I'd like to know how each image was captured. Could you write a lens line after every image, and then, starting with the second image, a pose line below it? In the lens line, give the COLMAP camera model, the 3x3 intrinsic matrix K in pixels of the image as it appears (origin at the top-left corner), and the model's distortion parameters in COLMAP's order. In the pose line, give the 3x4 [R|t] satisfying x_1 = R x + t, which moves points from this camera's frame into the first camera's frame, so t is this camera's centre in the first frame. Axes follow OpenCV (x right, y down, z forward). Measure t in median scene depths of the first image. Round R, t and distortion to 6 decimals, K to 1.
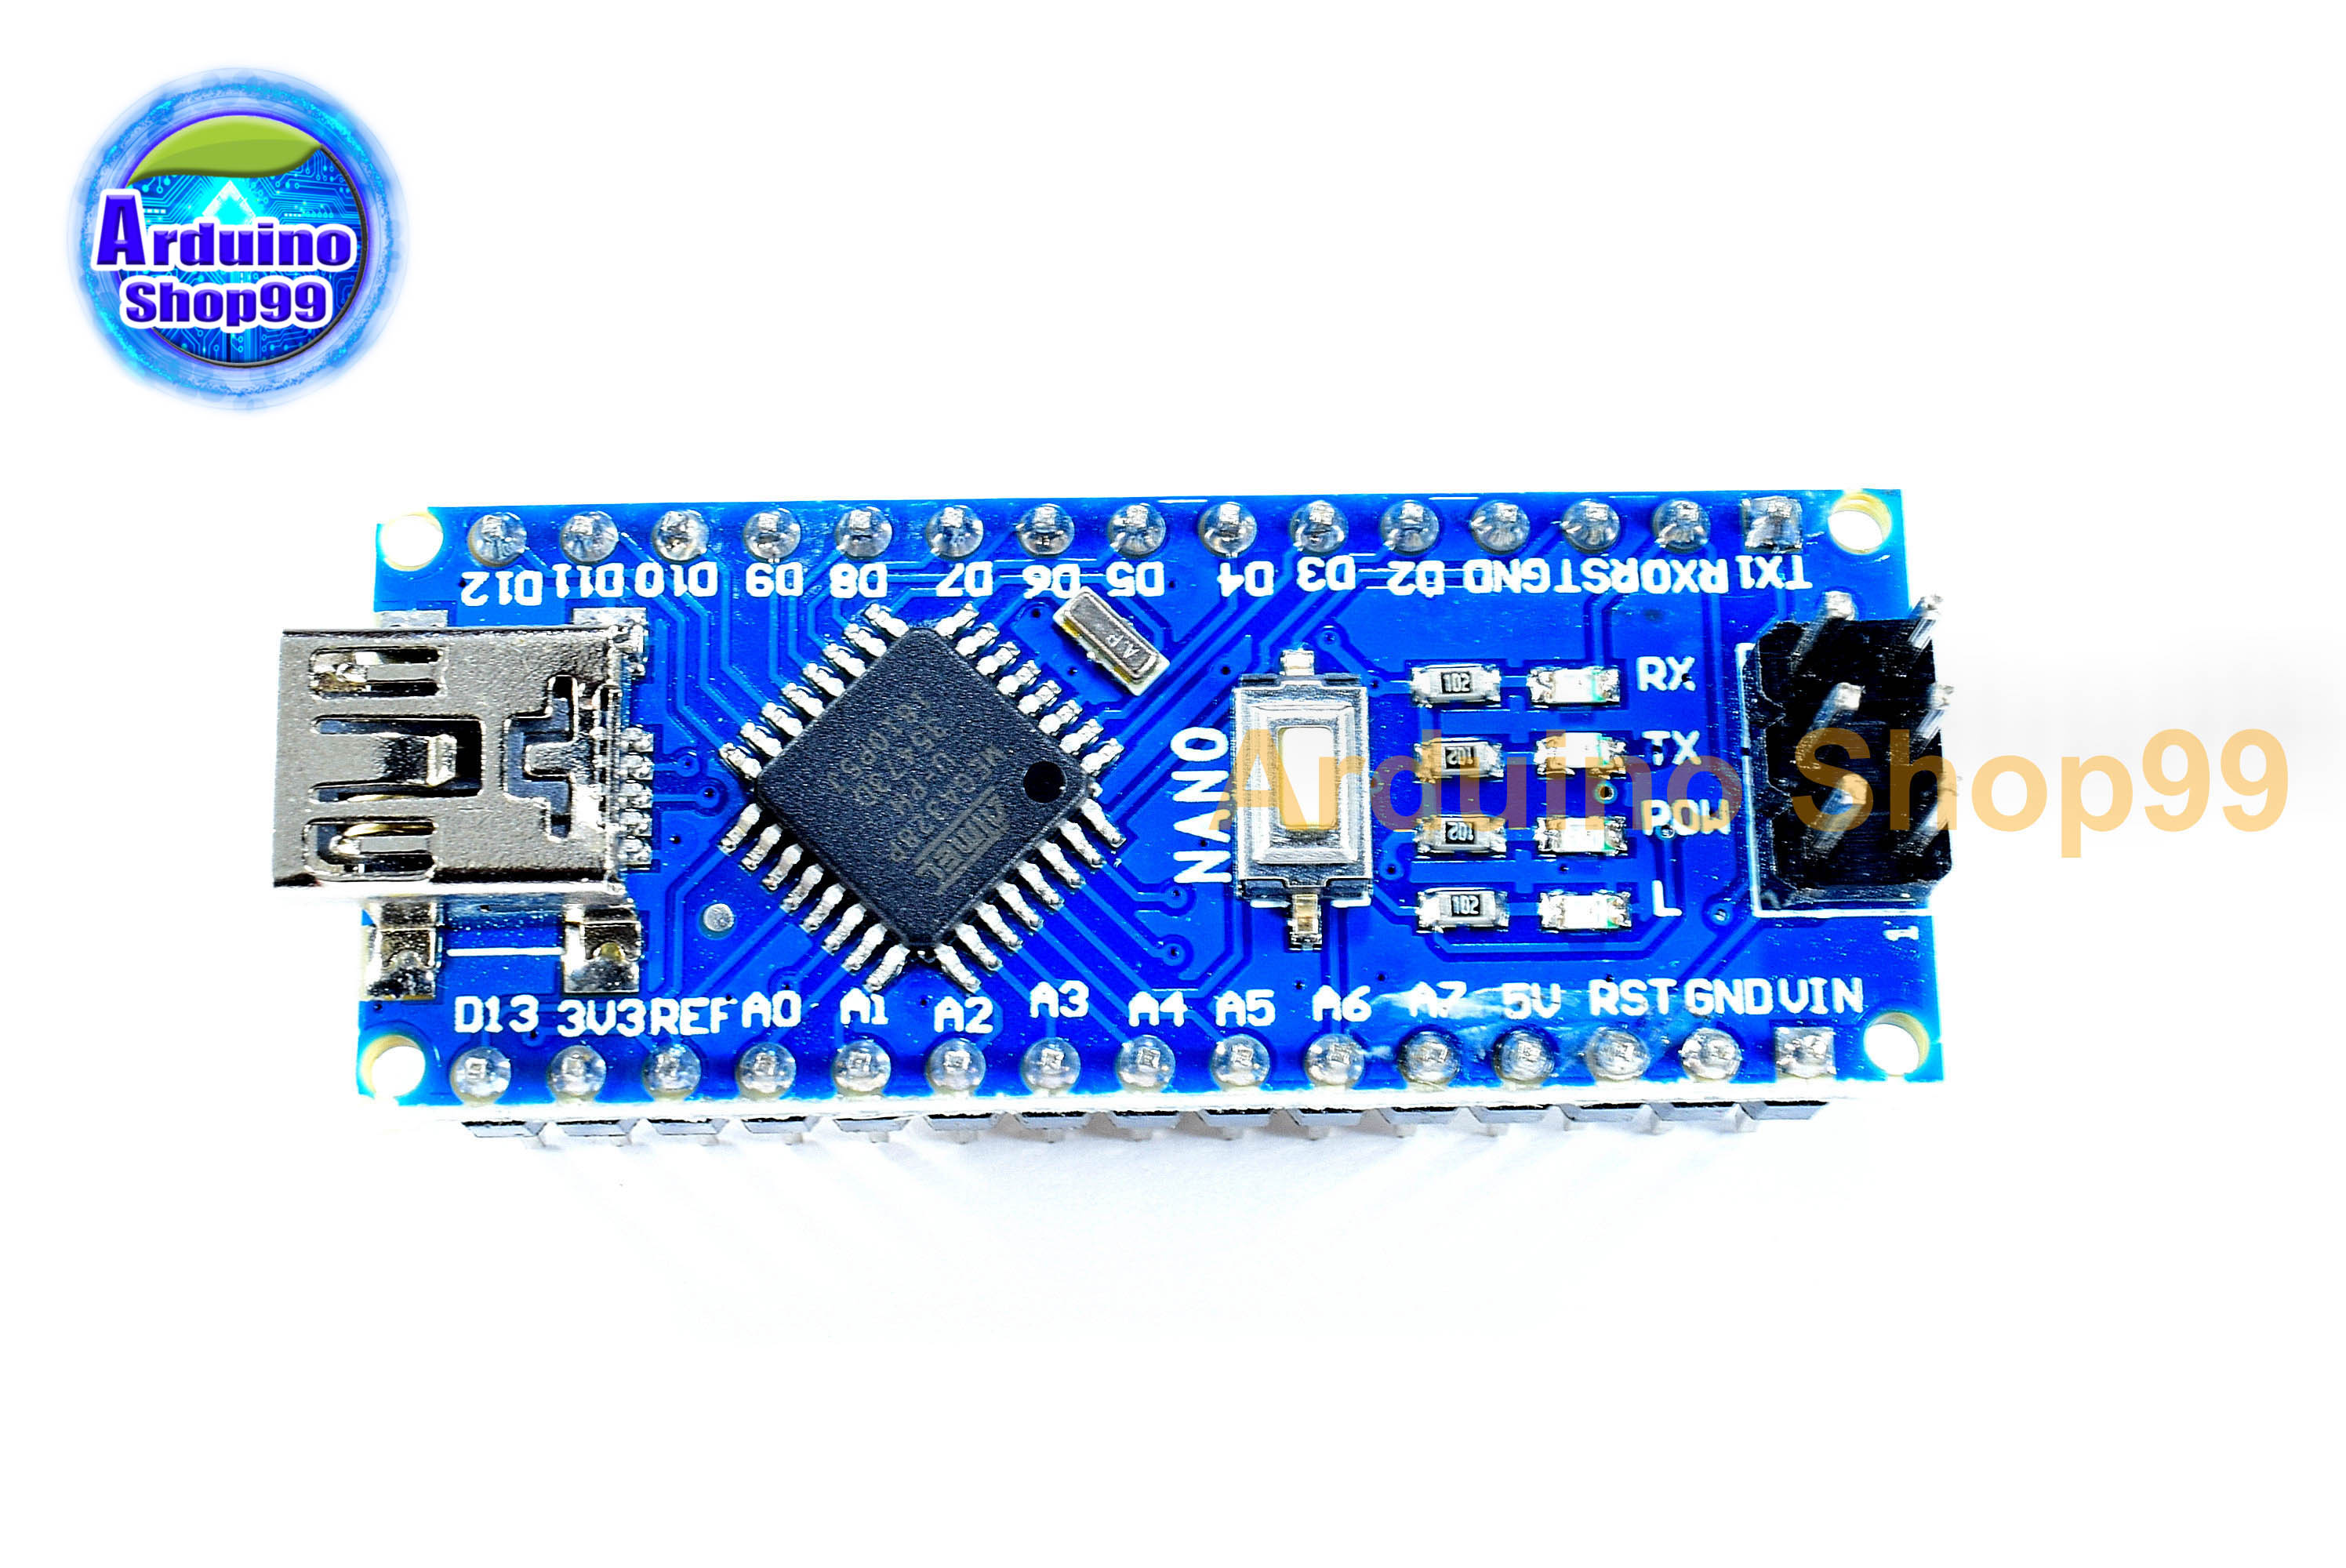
lens RADIAL K [[4053.8, 0, 1186.7], [0, 4053.8, 783.0], [0, 0, 1]] dist [-0.024958, 0.000000]
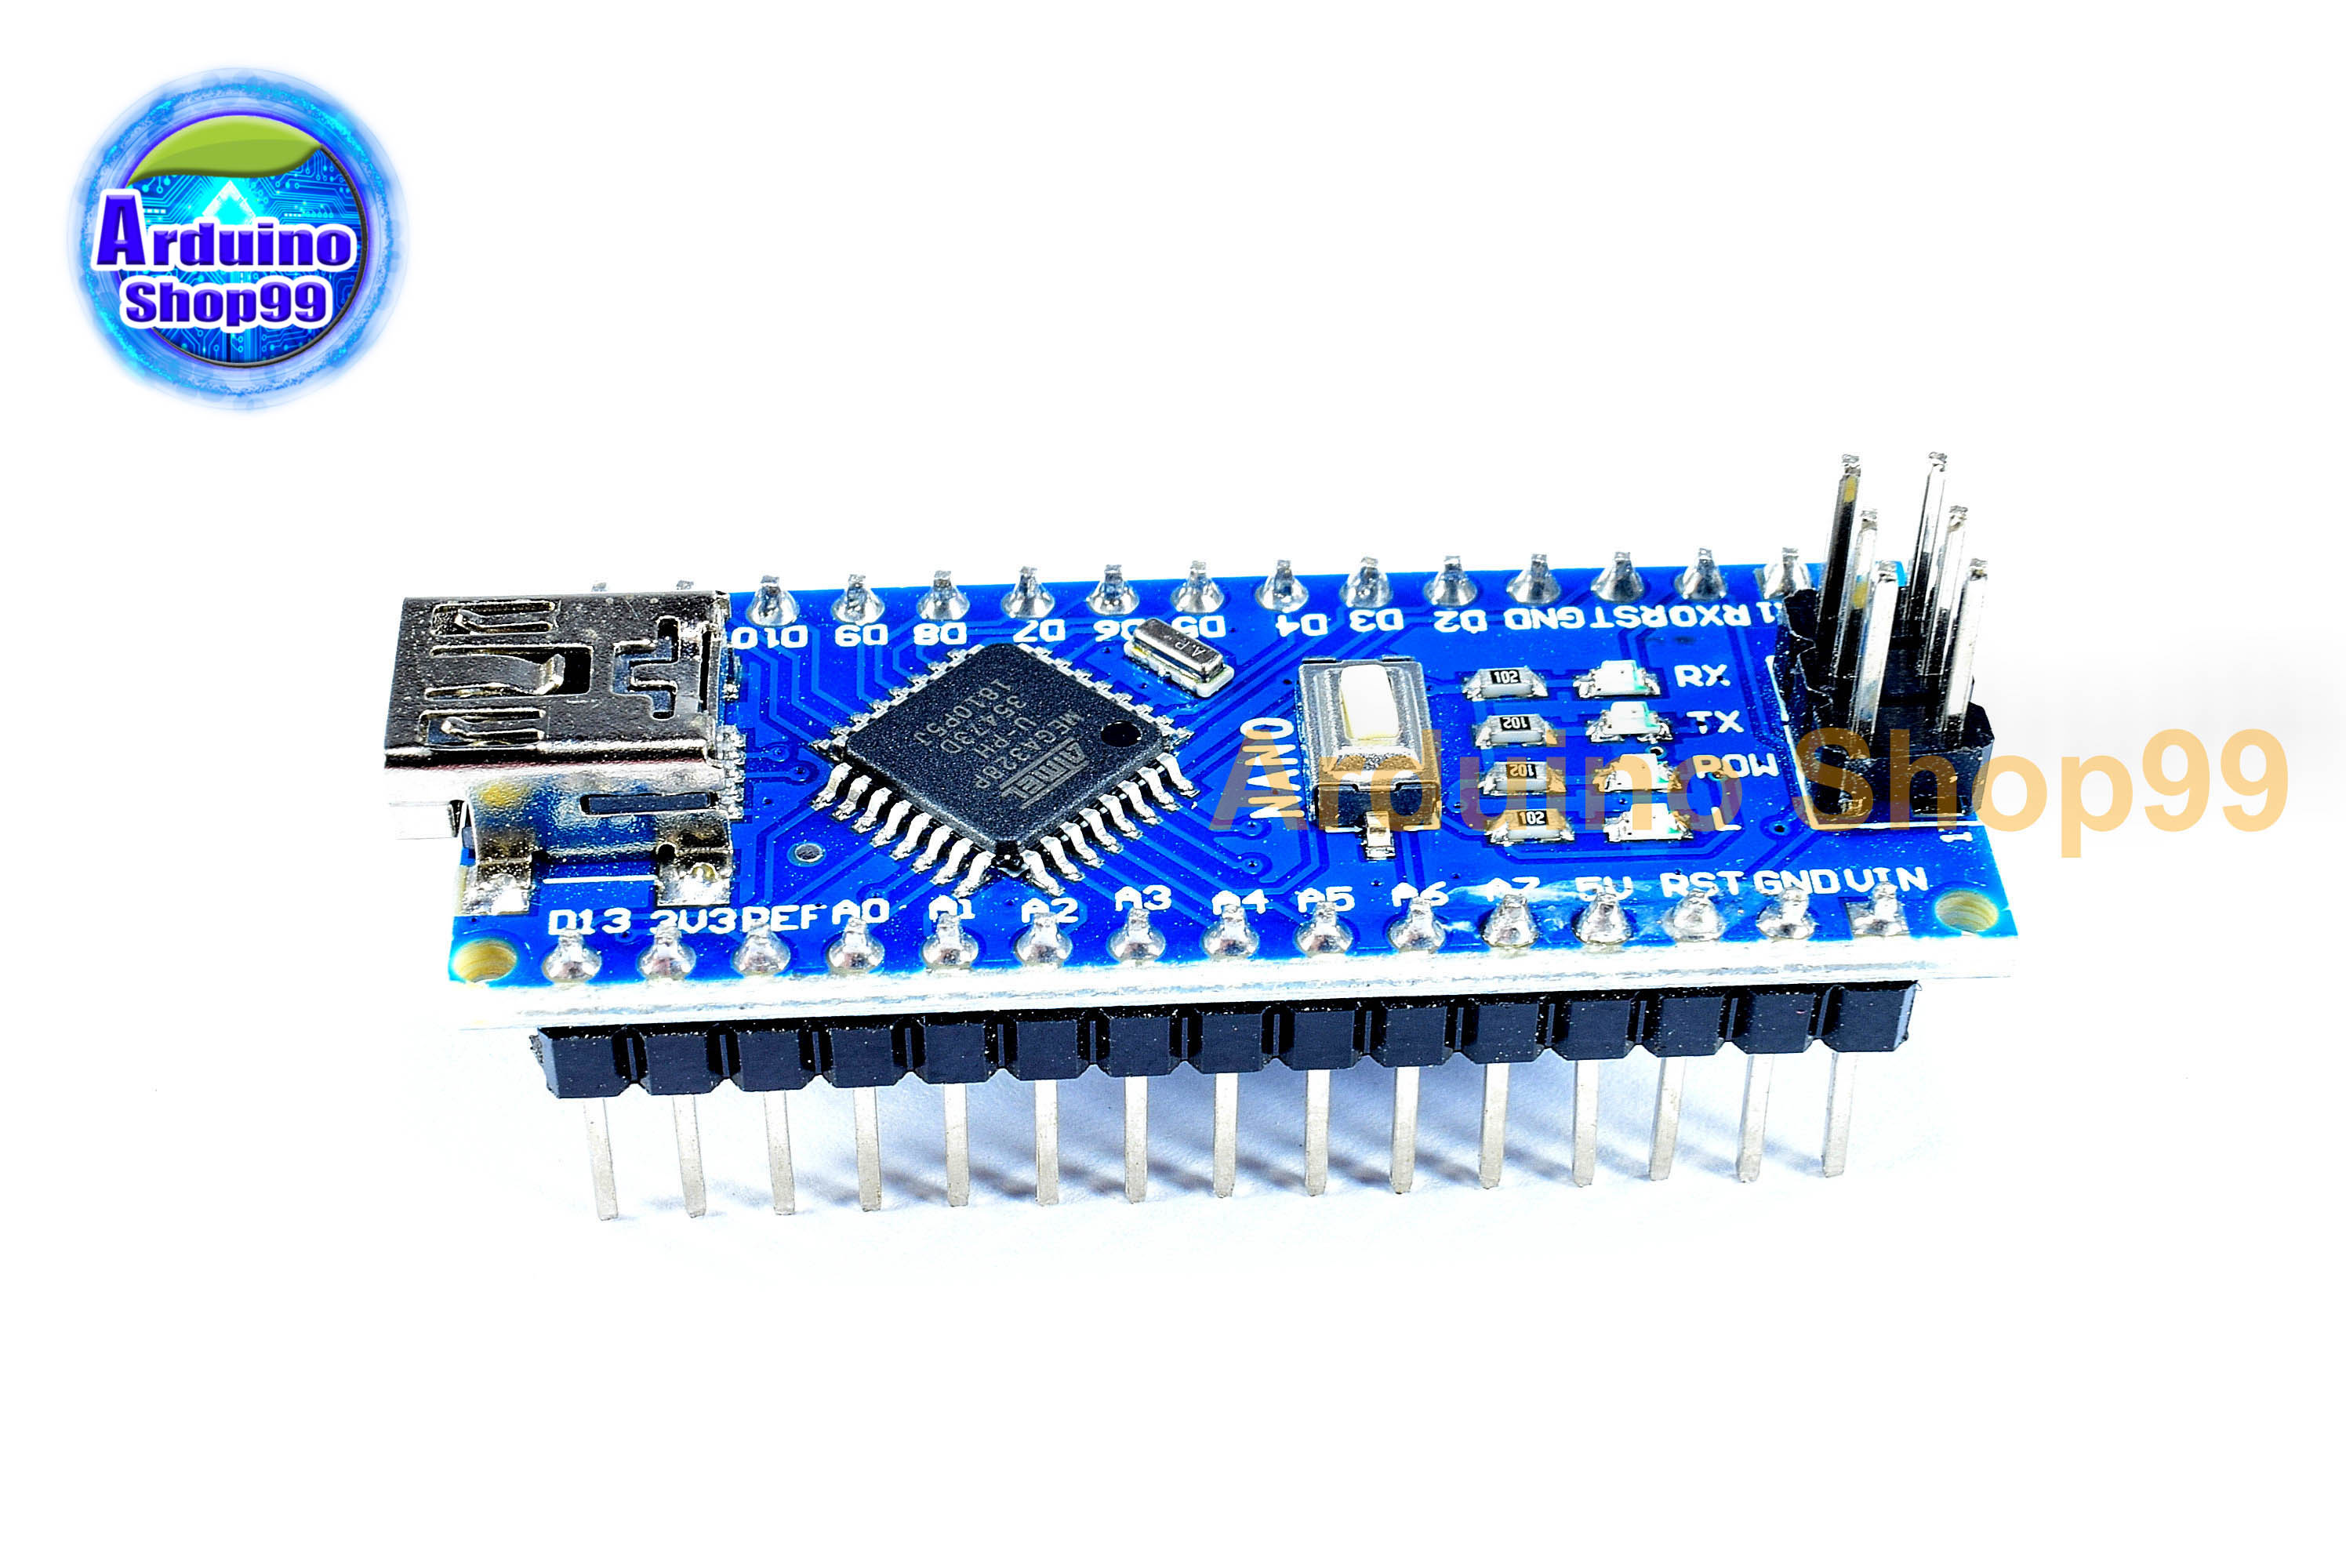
lens RADIAL K [[4053.8, 0, 1186.9], [0, 4053.8, 782.9], [0, 0, 1]] dist [-0.024958, 0.000000]
pose [[0.999226, -0.032831, 0.021675, -0.041177], [0.039341, 0.835006, -0.548833, 0.583520], [-0.000080, 0.549261, 0.835651, 0.130611]]
